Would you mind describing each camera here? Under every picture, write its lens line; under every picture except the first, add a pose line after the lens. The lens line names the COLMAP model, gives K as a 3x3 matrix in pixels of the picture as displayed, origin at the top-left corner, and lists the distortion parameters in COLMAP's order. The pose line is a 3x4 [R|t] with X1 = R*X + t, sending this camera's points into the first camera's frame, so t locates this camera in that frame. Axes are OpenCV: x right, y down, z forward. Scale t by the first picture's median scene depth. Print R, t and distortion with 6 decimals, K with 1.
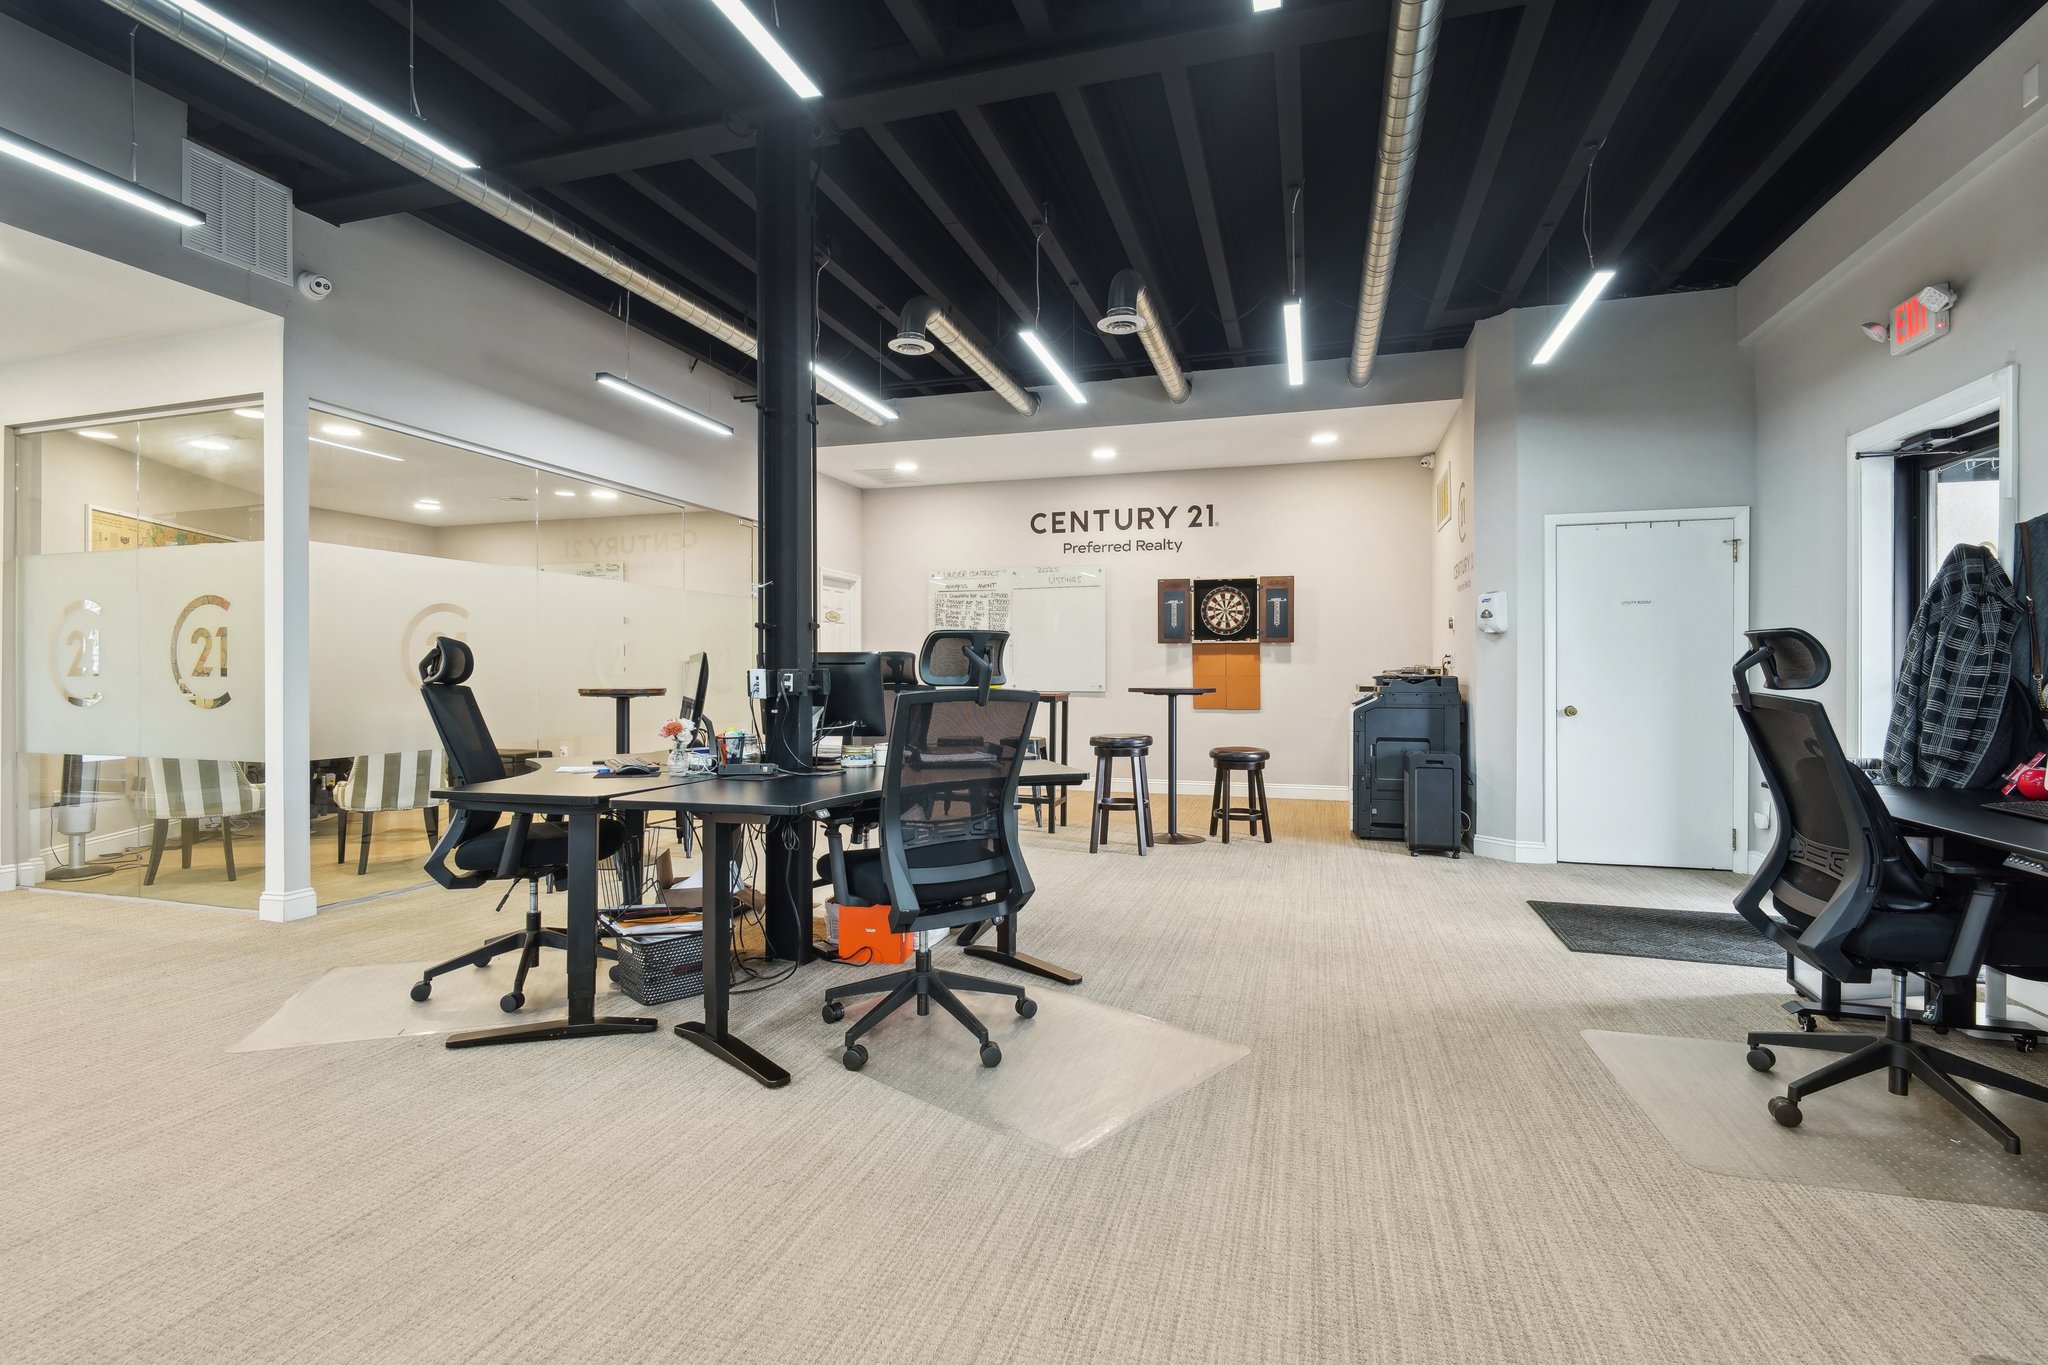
lens RADIAL K [[950.1, 0, 1030.8], [0, 950.1, 675.1], [0, 0, 1]] dist [0.001316, -0.000322]
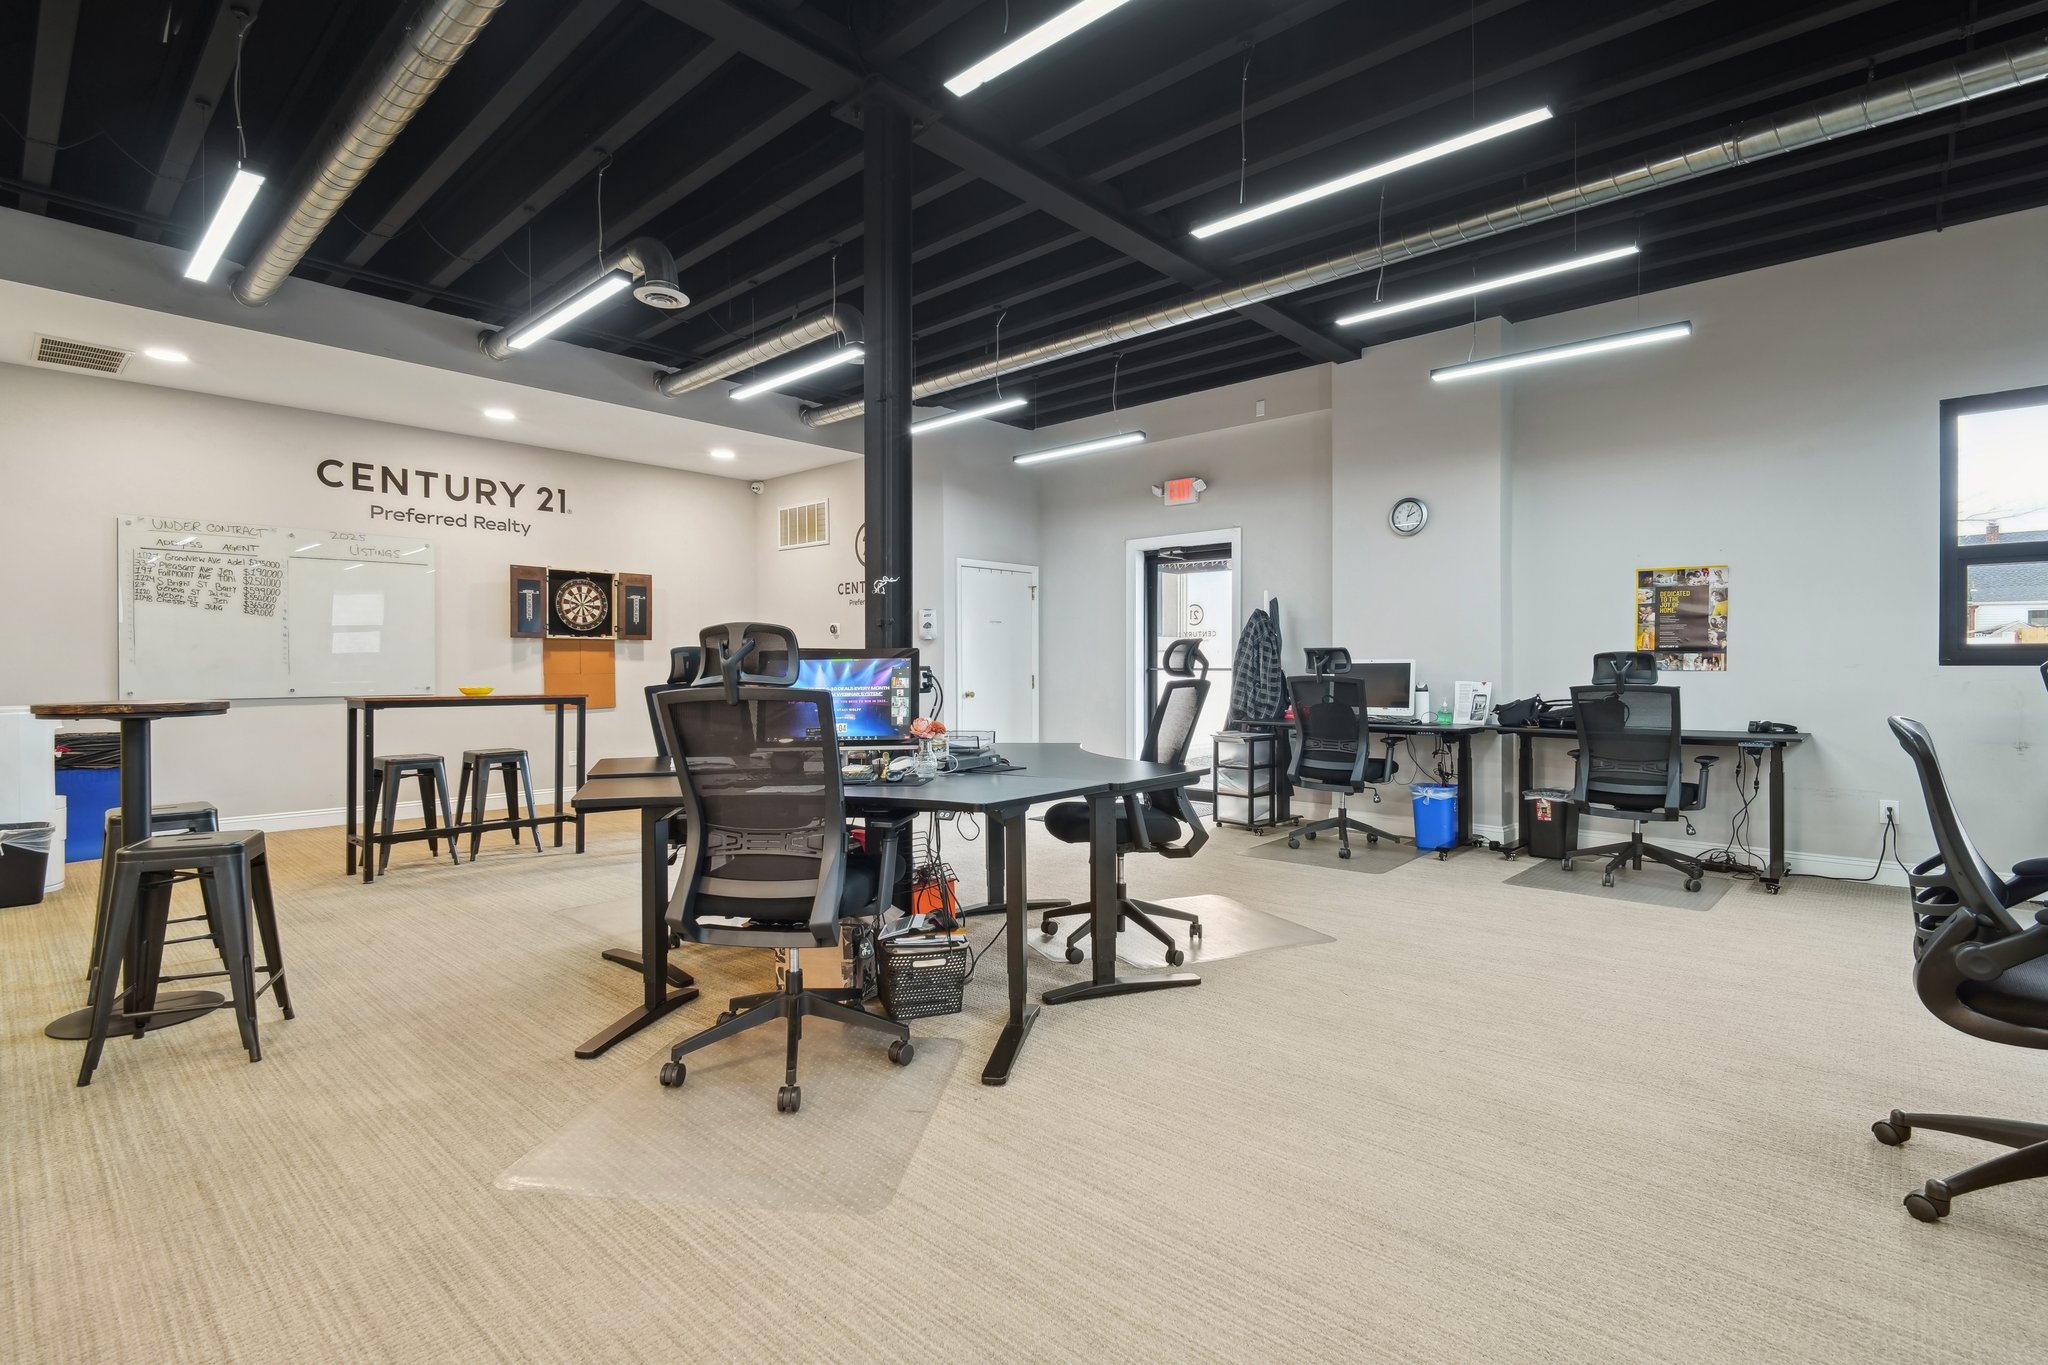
lens RADIAL K [[950.1, 0, 1030.8], [0, 950.1, 675.1], [0, 0, 1]] dist [0.001316, -0.000322]
pose [[0.432578, -0.010465, 0.901536, -0.450425], [0.007991, 0.999938, 0.007773, -0.001624], [-0.901561, 0.003842, 0.432635, 0.185757]]
